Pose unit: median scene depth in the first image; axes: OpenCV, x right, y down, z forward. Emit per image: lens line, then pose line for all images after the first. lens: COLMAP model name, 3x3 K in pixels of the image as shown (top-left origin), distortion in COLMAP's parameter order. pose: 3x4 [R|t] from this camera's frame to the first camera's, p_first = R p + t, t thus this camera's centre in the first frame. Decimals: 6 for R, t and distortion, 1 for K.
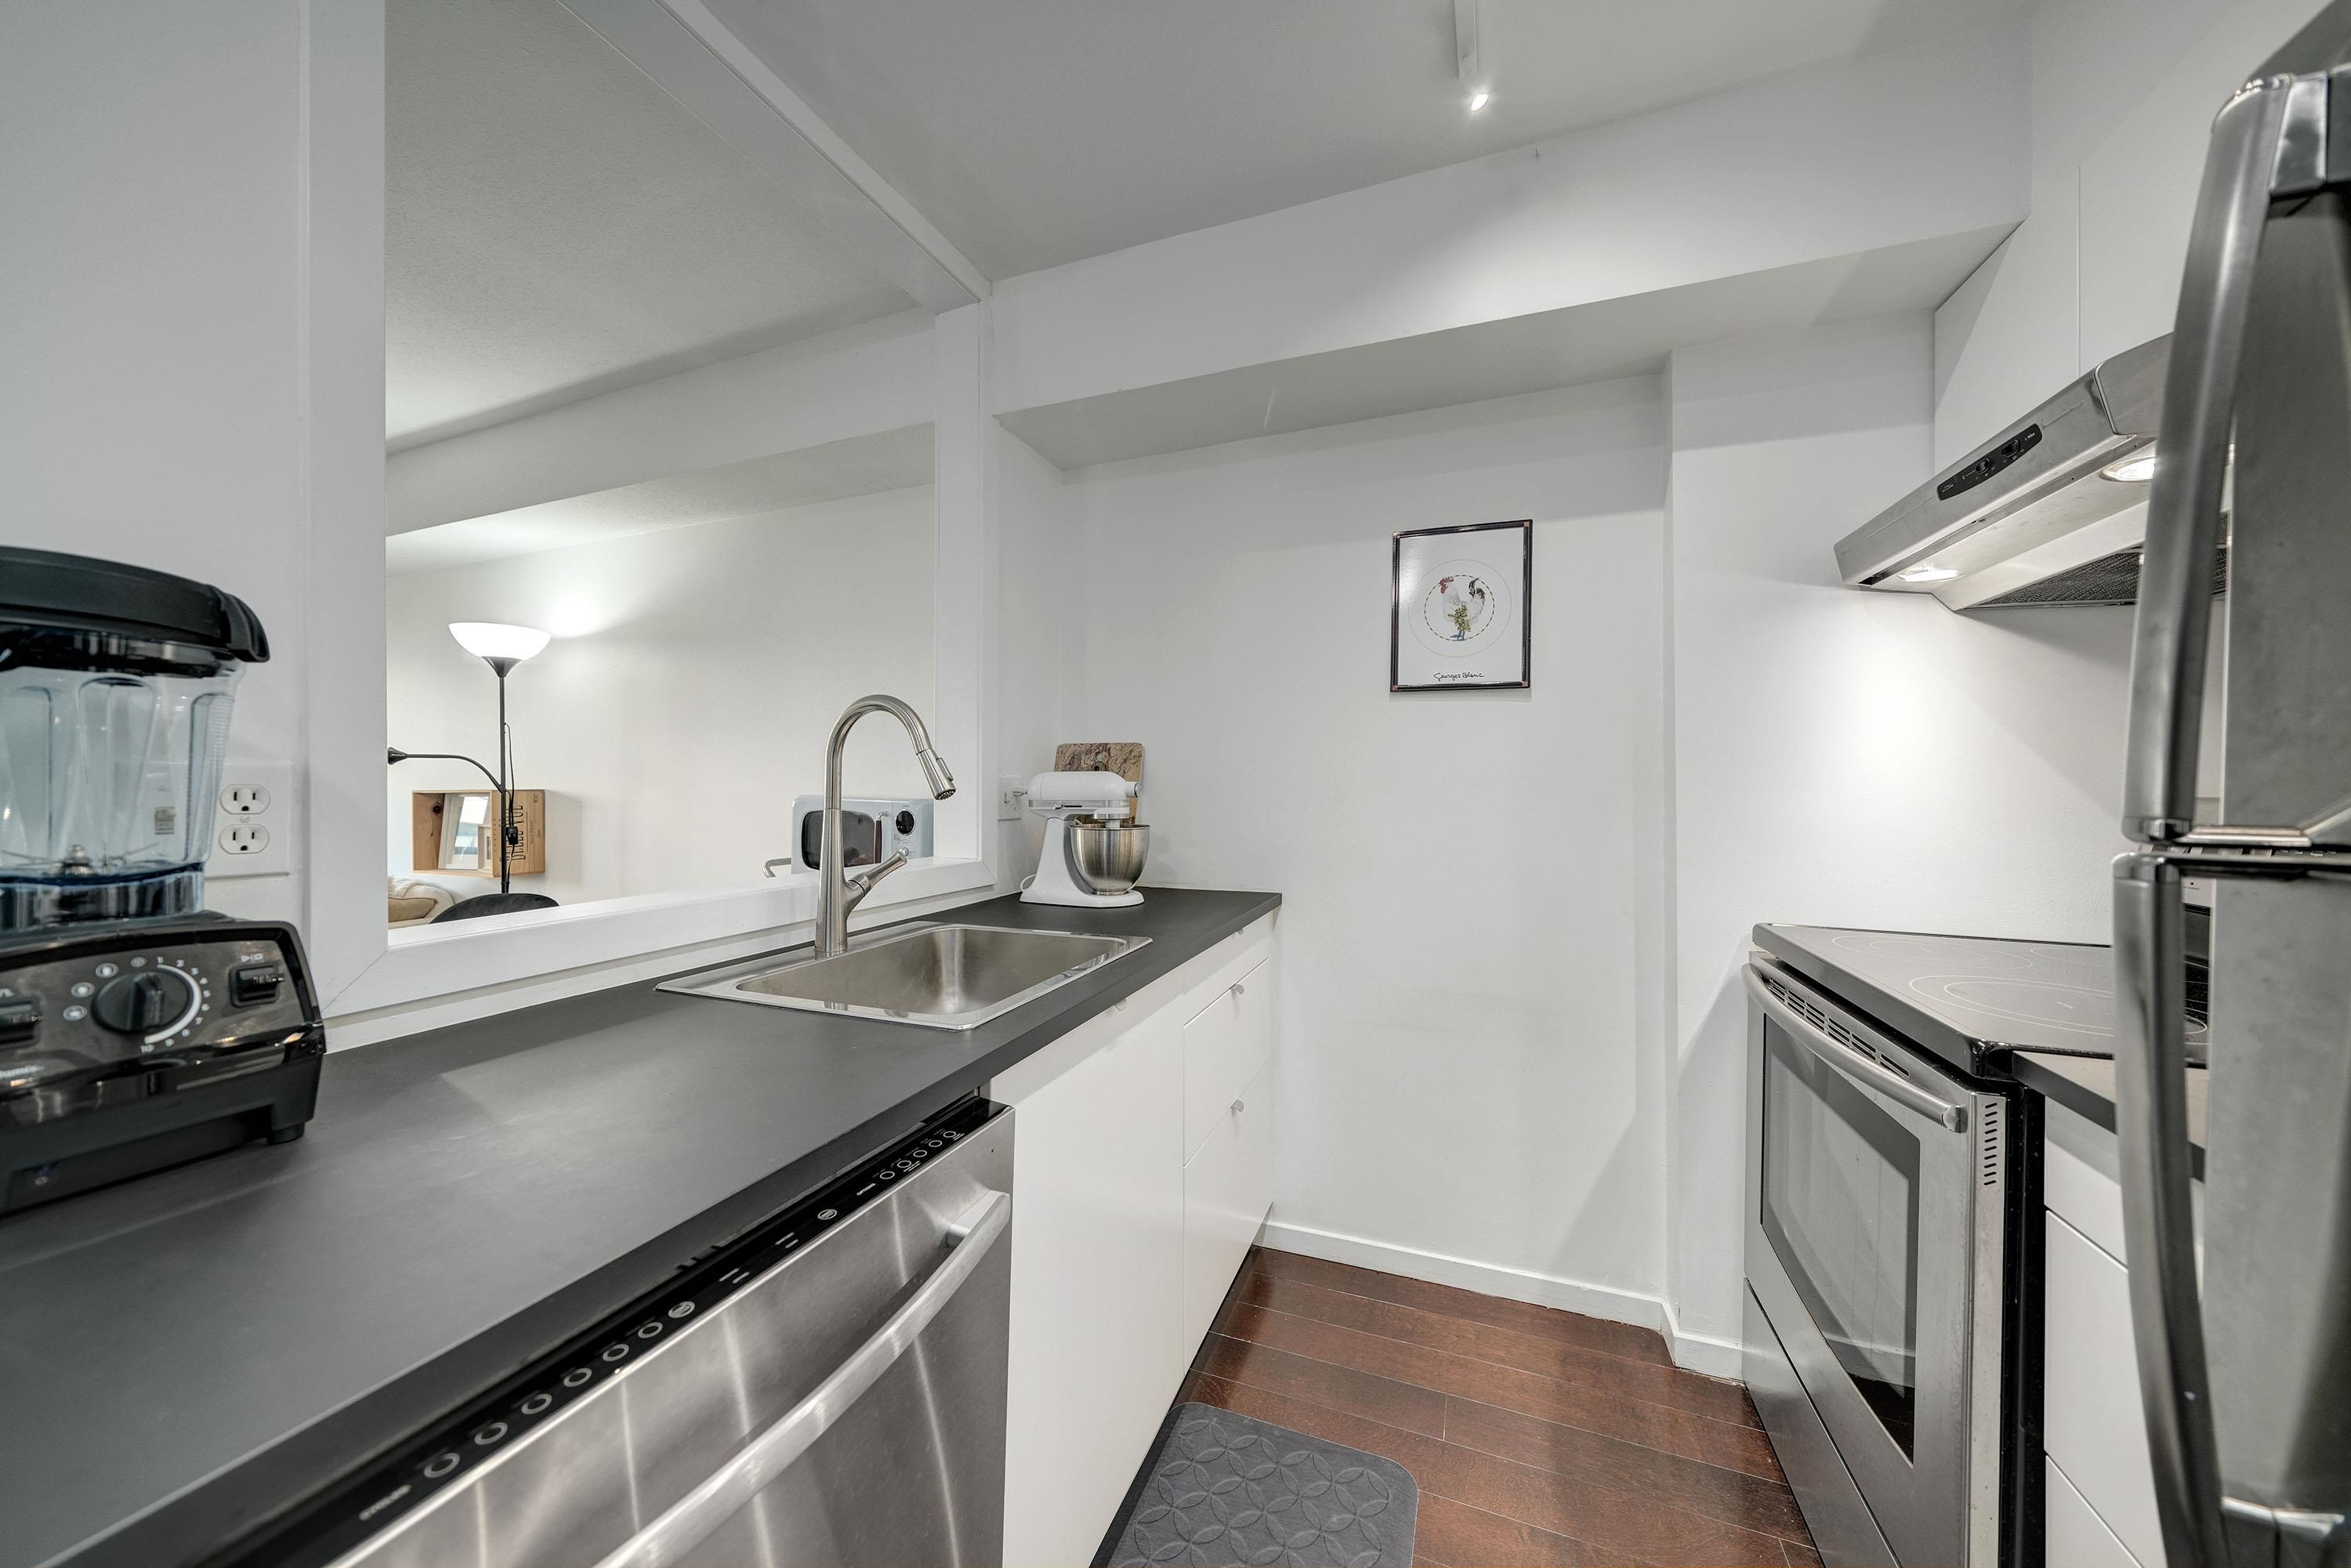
lens RADIAL K [[796.8, 0, 1176.5], [0, 796.8, 780.6], [0, 0, 1]] dist [-0.000905, -0.000211]
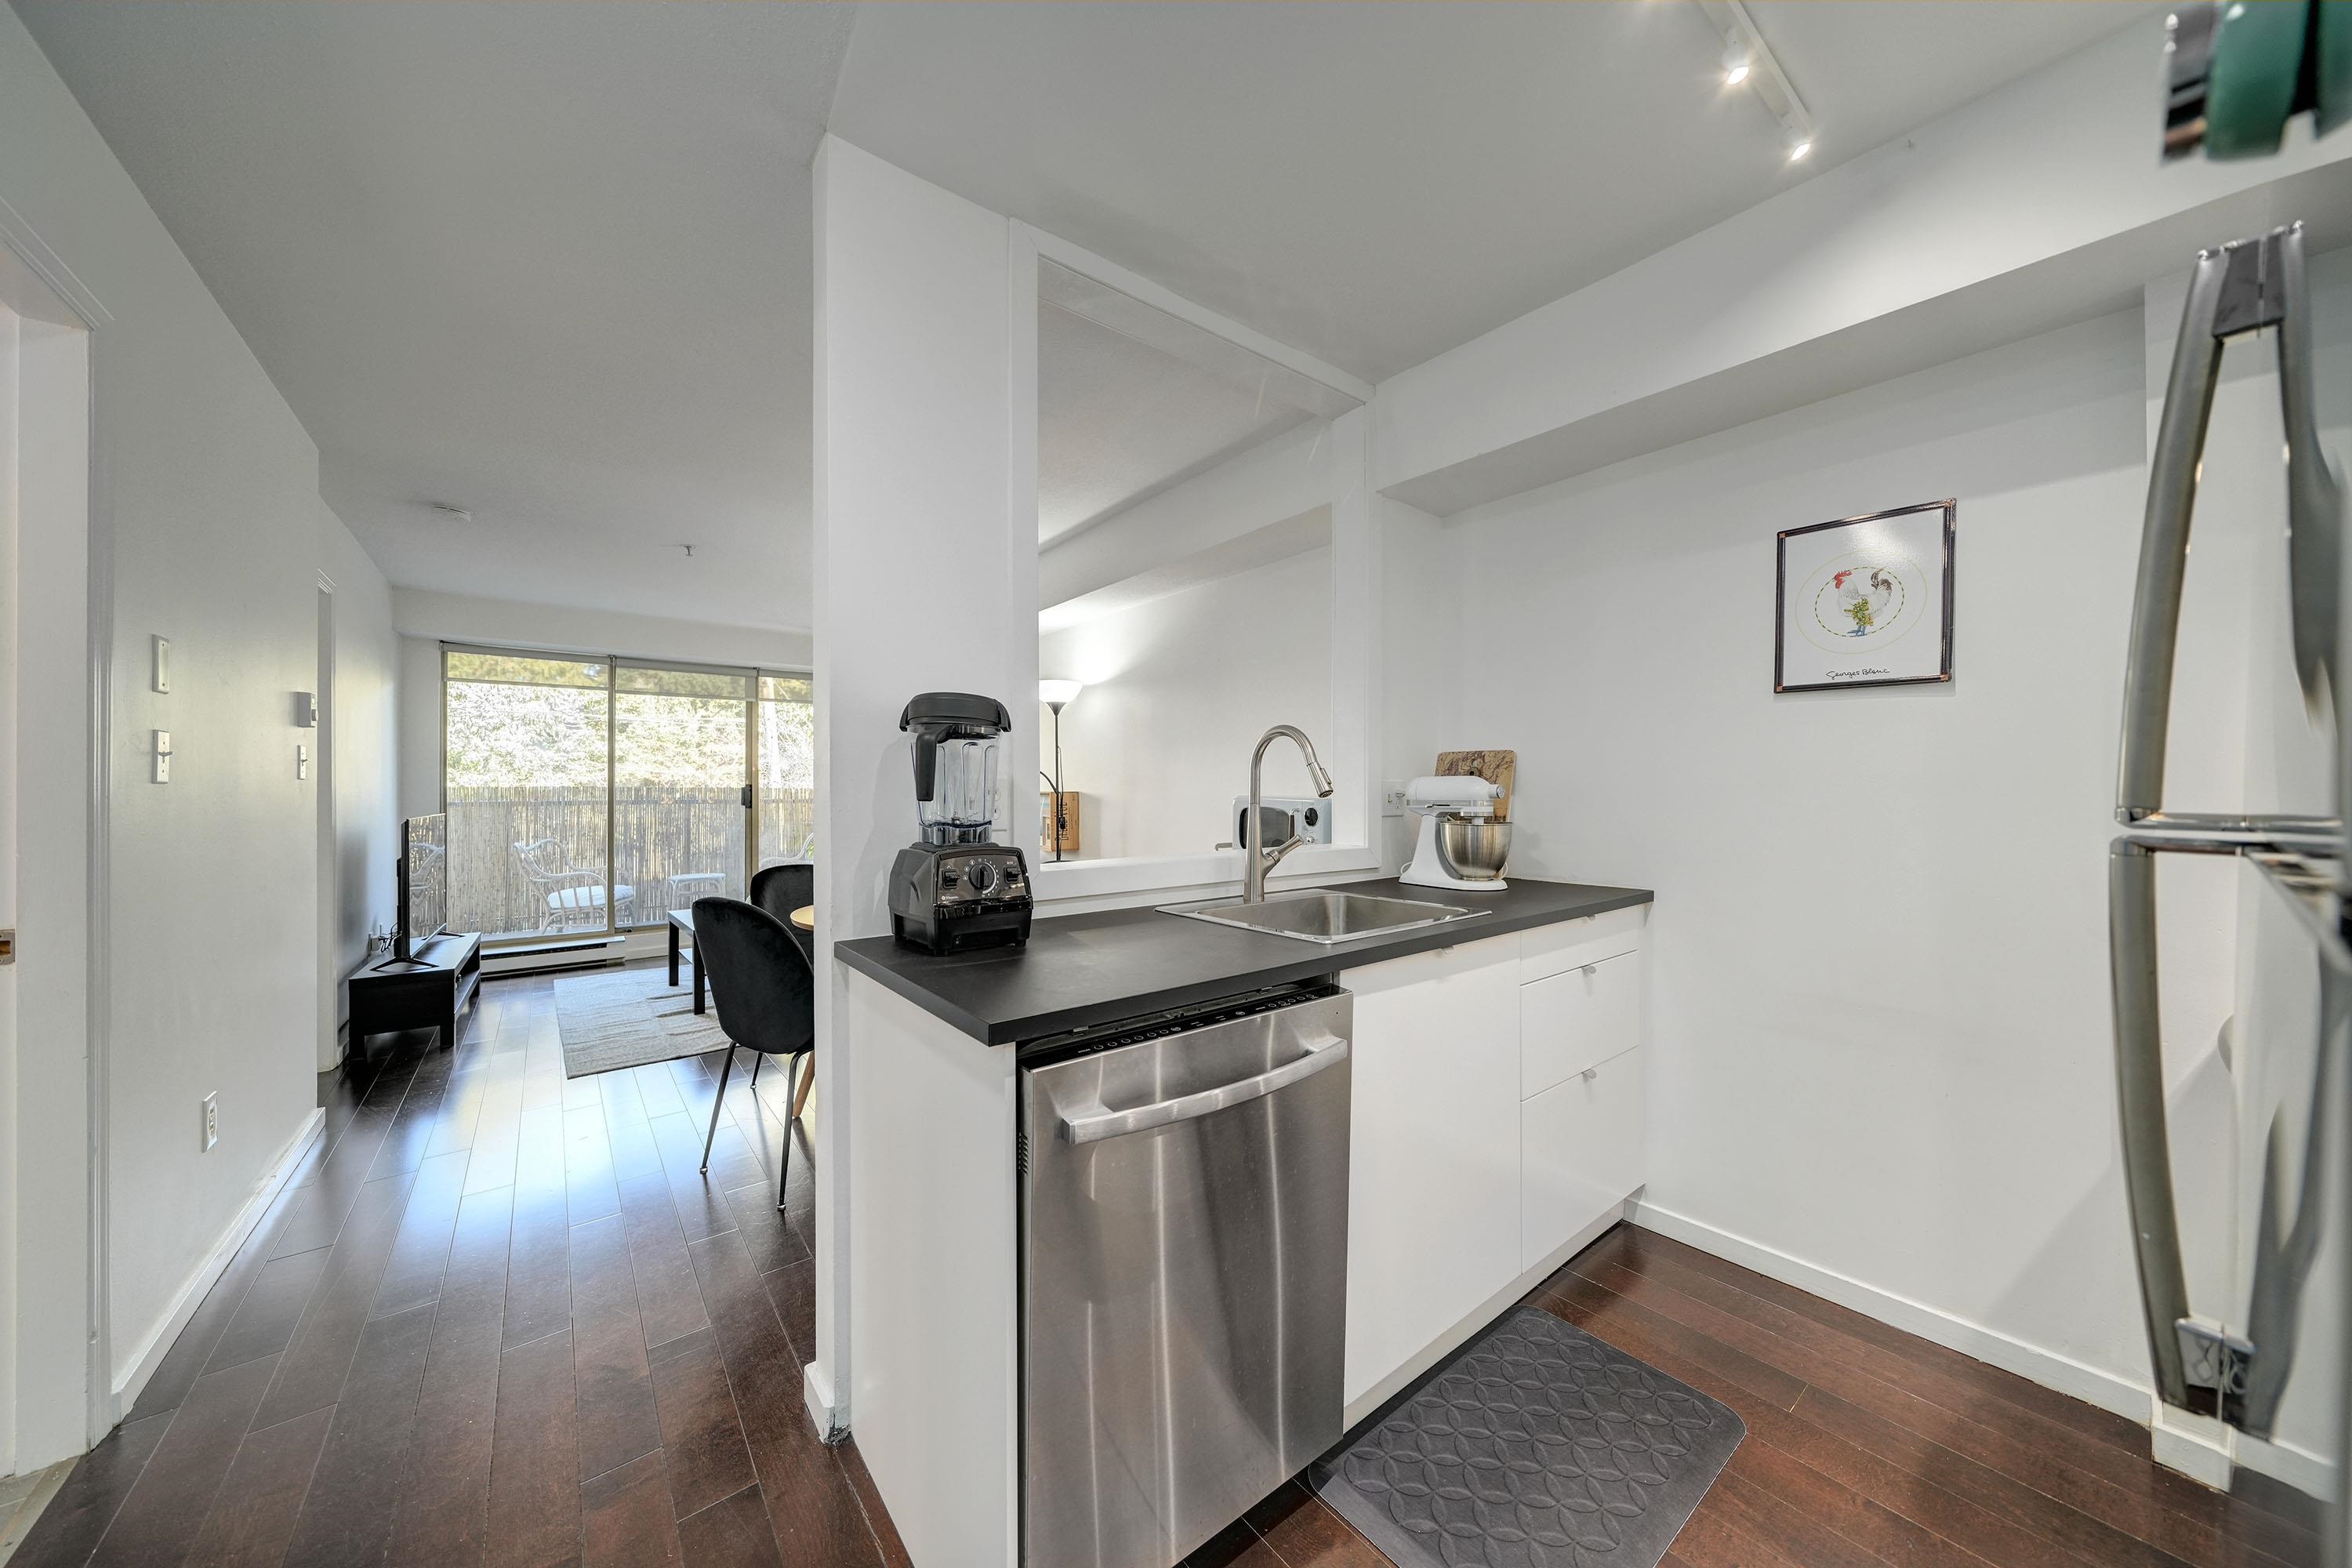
lens RADIAL K [[797.1, 0, 1174.9], [0, 797.1, 782.7], [0, 0, 1]] dist [-0.000905, -0.000211]
pose [[0.862635, -0.003512, -0.505815, 0.143889], [0.003110, 0.999994, -0.001639, -0.000738], [0.505817, -0.000159, 0.862641, -0.264779]]
